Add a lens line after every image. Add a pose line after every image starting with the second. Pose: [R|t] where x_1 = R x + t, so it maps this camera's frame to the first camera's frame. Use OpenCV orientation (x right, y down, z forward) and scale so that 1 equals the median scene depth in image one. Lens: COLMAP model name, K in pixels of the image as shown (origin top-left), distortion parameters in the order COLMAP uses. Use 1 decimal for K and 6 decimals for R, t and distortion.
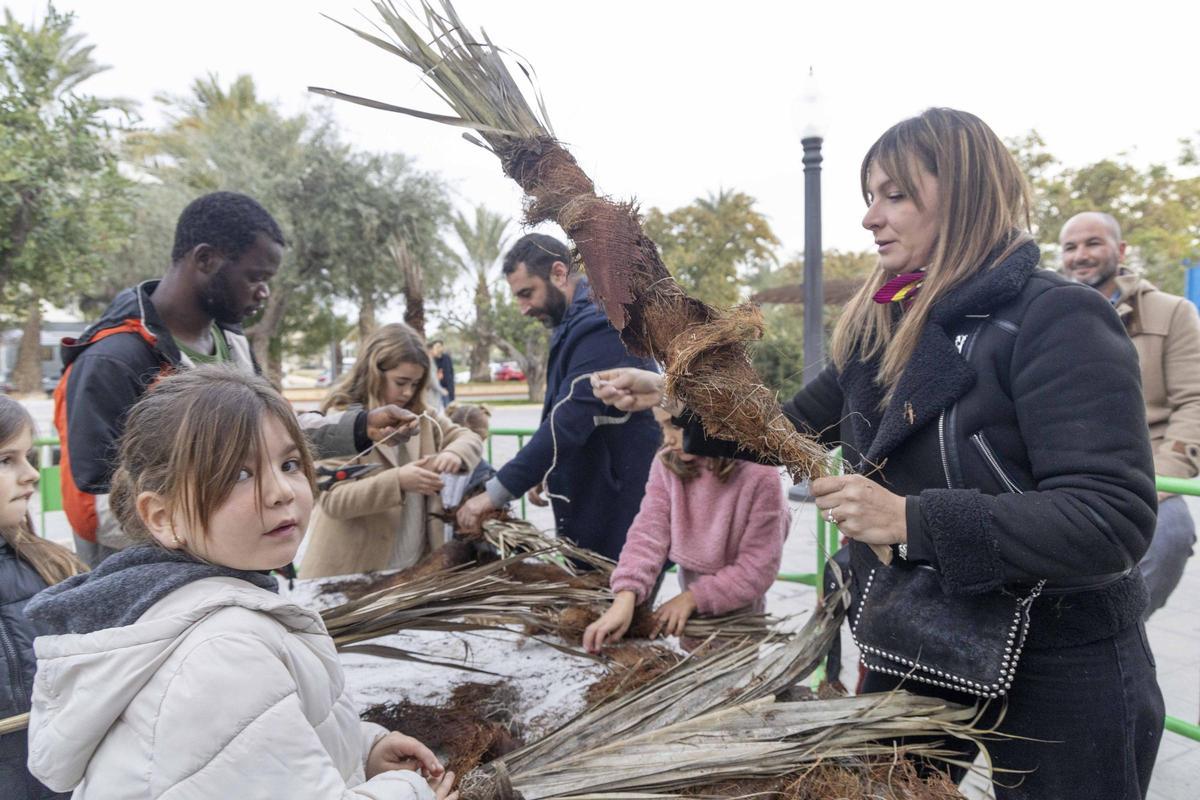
lens RADIAL K [[809.4, 0, 605.7], [0, 809.4, 401.1], [0, 0, 1]] dist [0.011046, 0.002735]
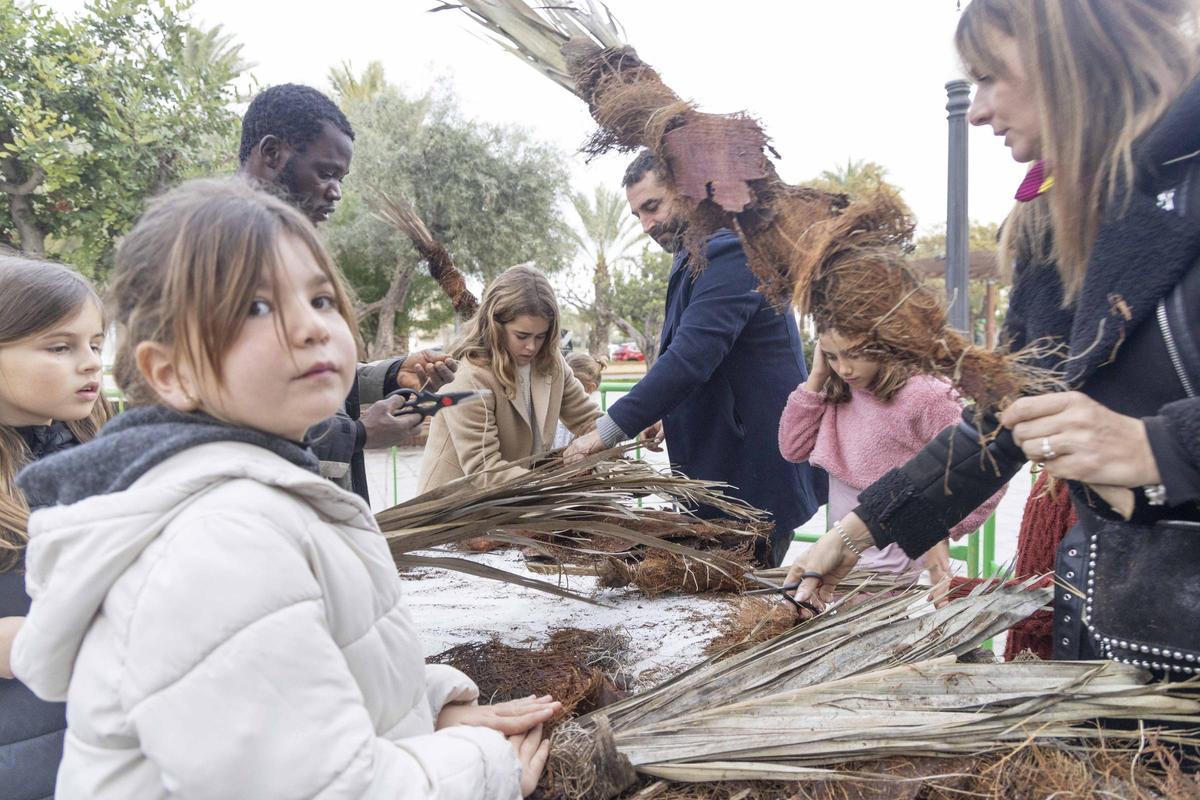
lens RADIAL K [[809.4, 0, 613.3], [0, 809.4, 403.3], [0, 0, 1]] dist [0.011046, 0.002735]
pose [[0.990665, 0.010301, -0.135930, -0.006411], [-0.007211, 0.999705, 0.023206, 0.062672], [0.136129, -0.022010, 0.990447, 0.113976]]
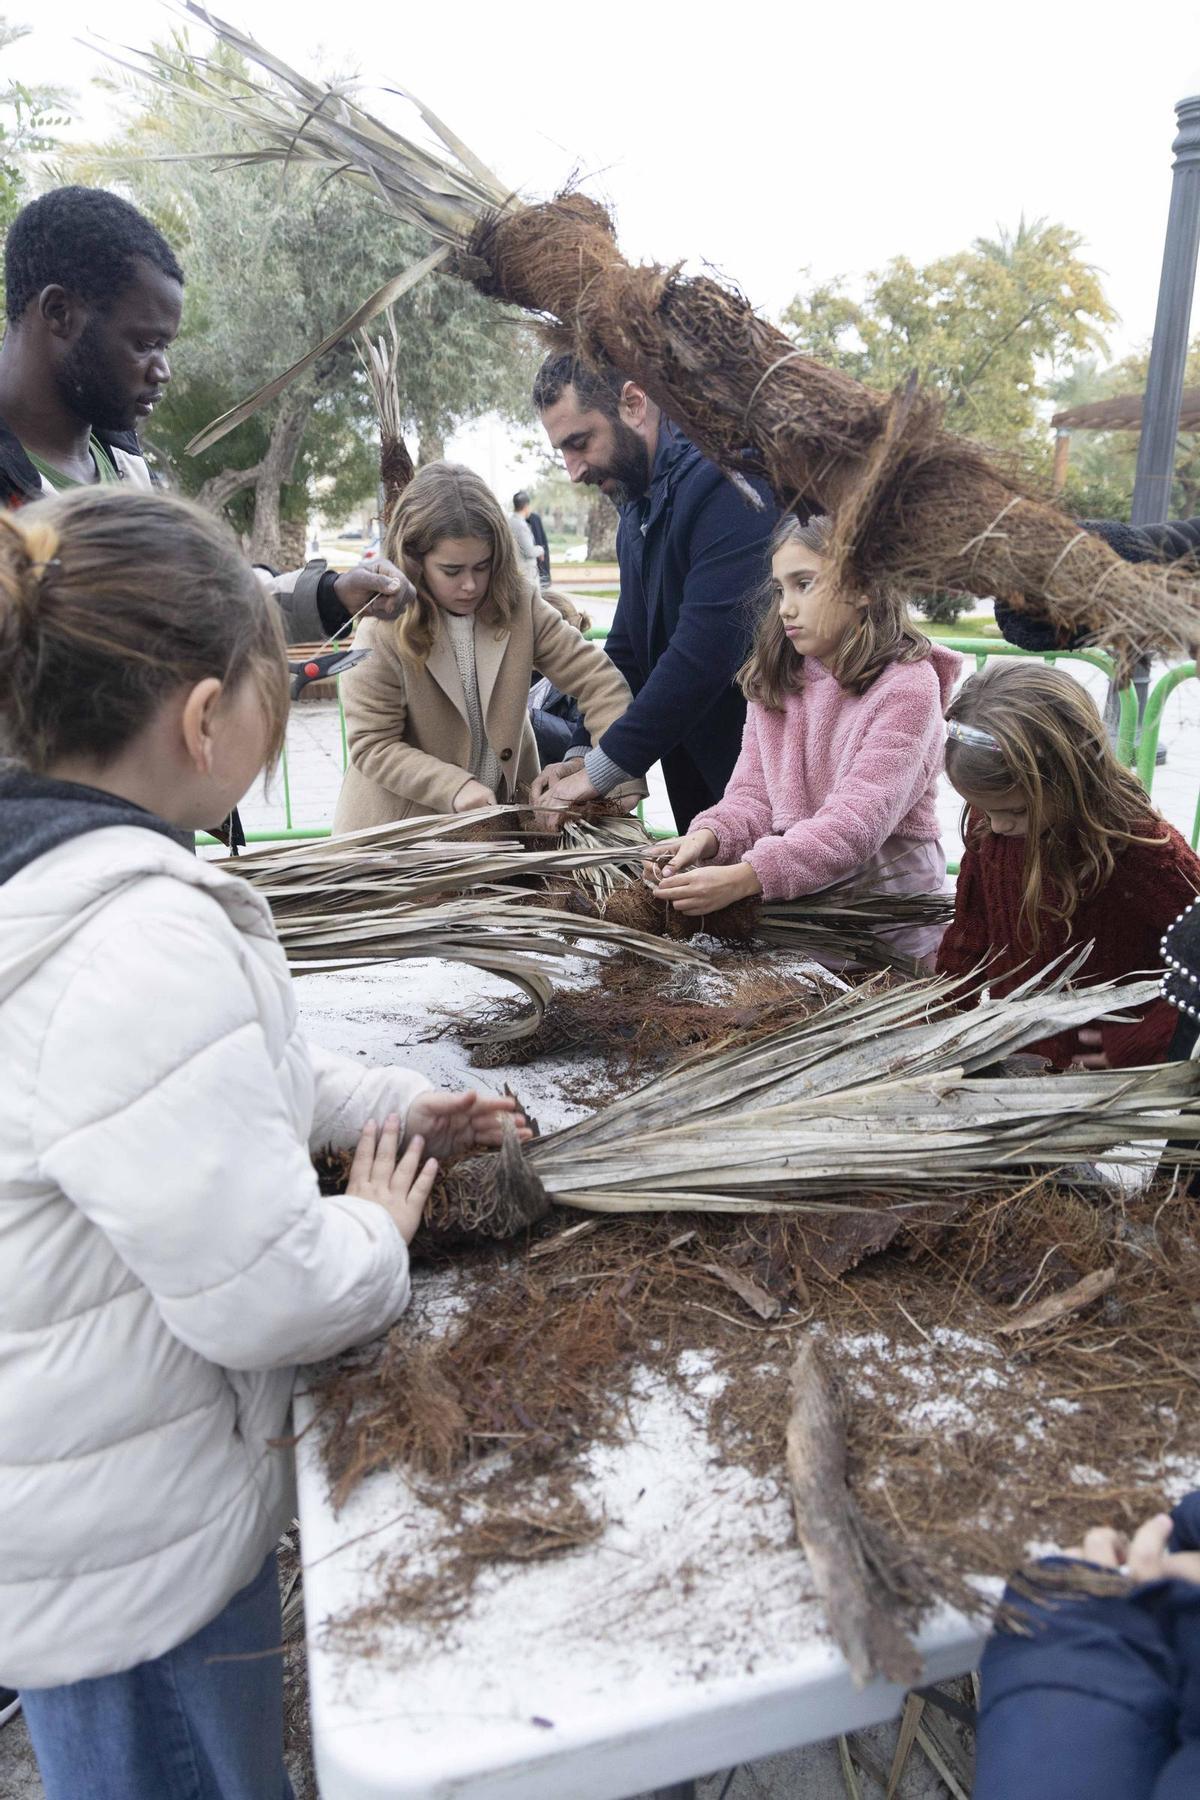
lens RADIAL K [[1214.1, 0, 602.1], [0, 1214.1, 909.5], [0, 0, 1]] dist [0.011046, 0.002735]
pose [[0.987565, 0.058467, -0.145935, 0.037385], [-0.020114, 0.967634, 0.251556, 0.009946], [0.155919, -0.245493, 0.956777, 0.062519]]
